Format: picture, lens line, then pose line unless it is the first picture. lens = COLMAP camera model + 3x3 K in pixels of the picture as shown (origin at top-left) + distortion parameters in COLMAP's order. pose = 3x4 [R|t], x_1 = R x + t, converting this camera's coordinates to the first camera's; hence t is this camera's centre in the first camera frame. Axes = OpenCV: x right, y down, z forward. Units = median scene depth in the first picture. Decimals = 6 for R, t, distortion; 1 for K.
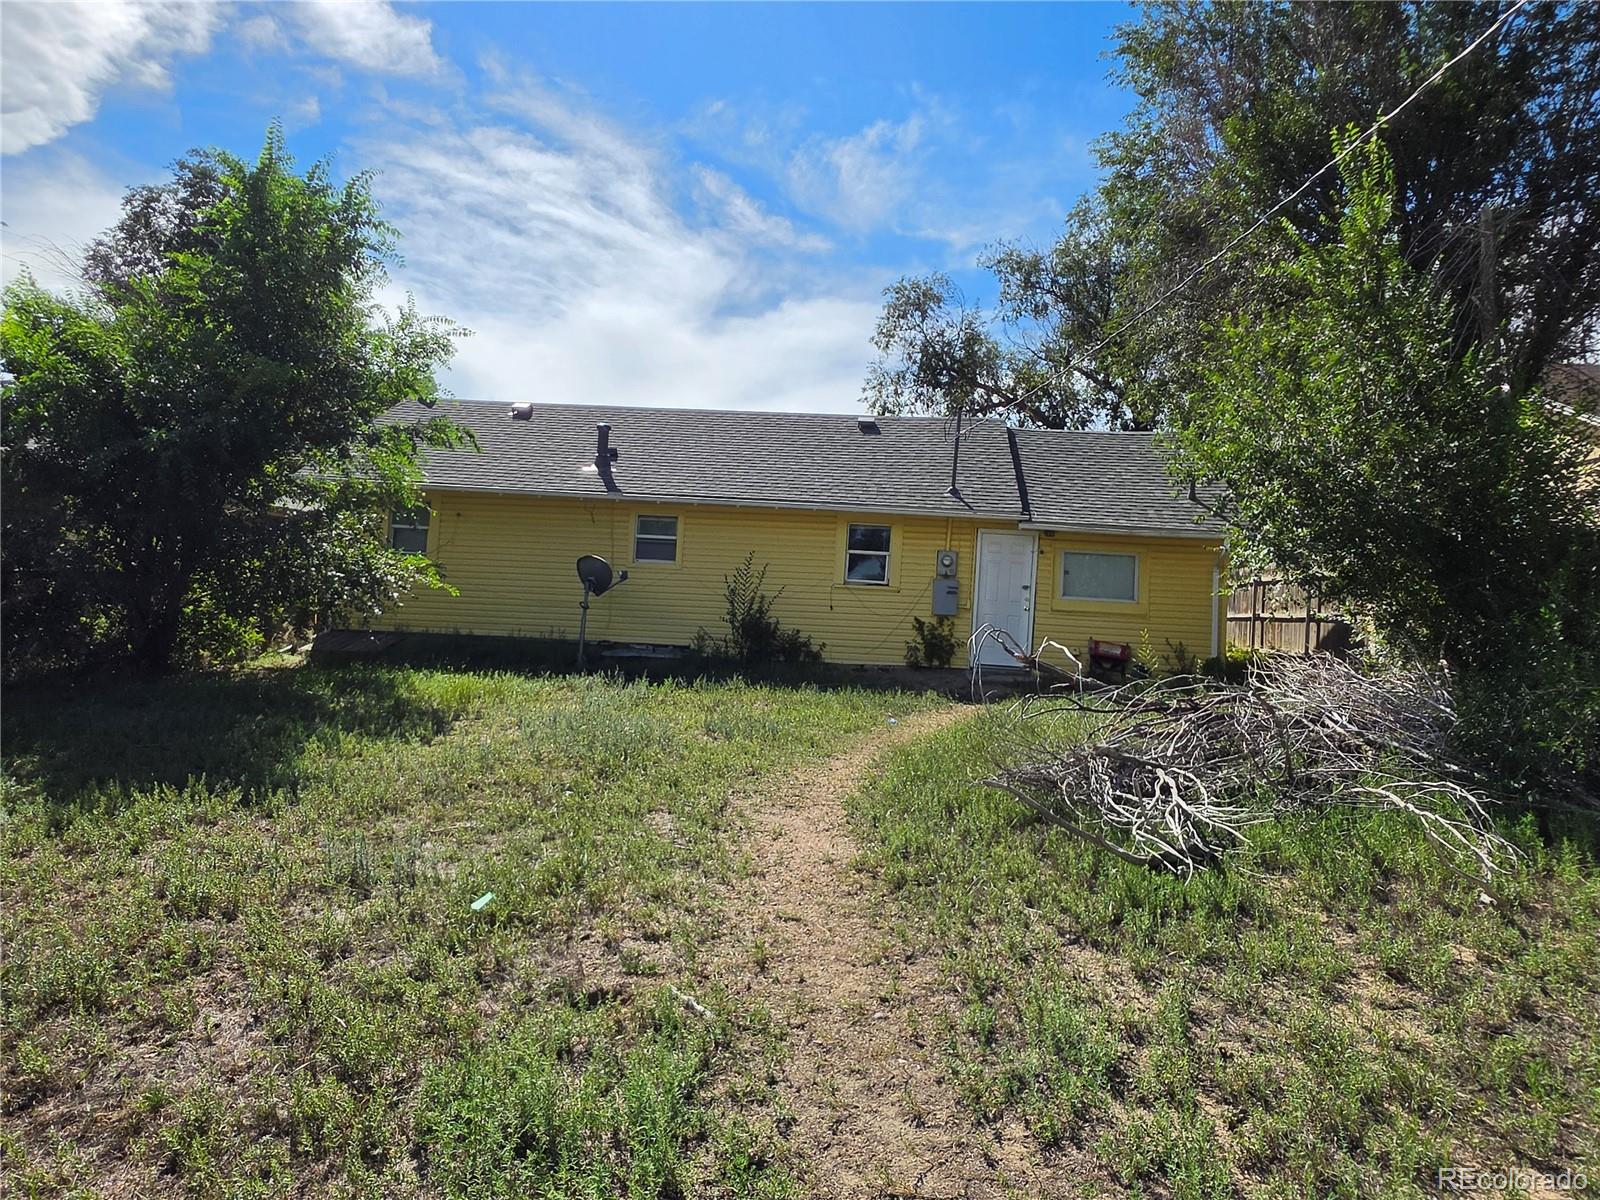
lens RADIAL K [[1055.8, 0, 780.0], [0, 1055.8, 600.1], [0, 0, 1]] dist [-0.004326, -0.003726]
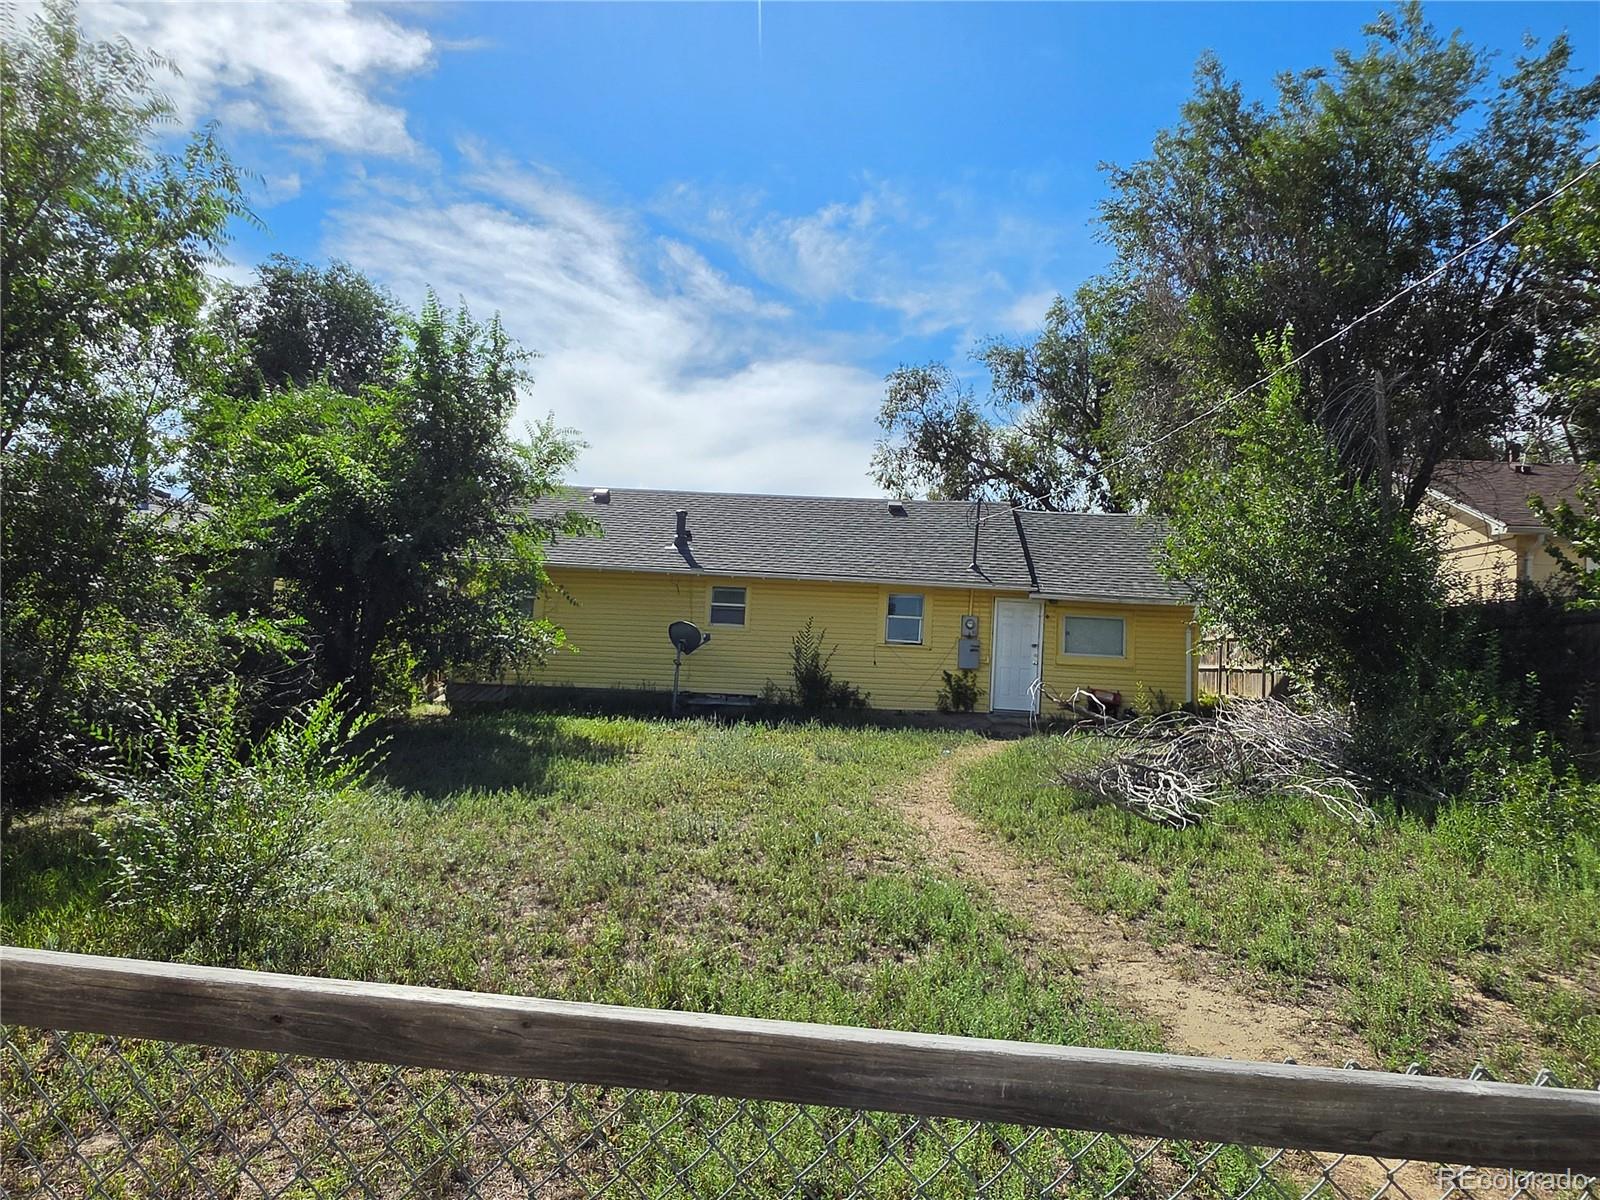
lens RADIAL K [[1033.1, 0, 800.0], [0, 1033.1, 600.0], [0, 0, 1]] dist [0.000844, -0.000526]
pose [[0.999354, -0.002902, 0.035821, -0.078203], [0.004631, 0.998822, -0.048294, -0.008042], [-0.035638, 0.048429, 0.998191, -0.178353]]
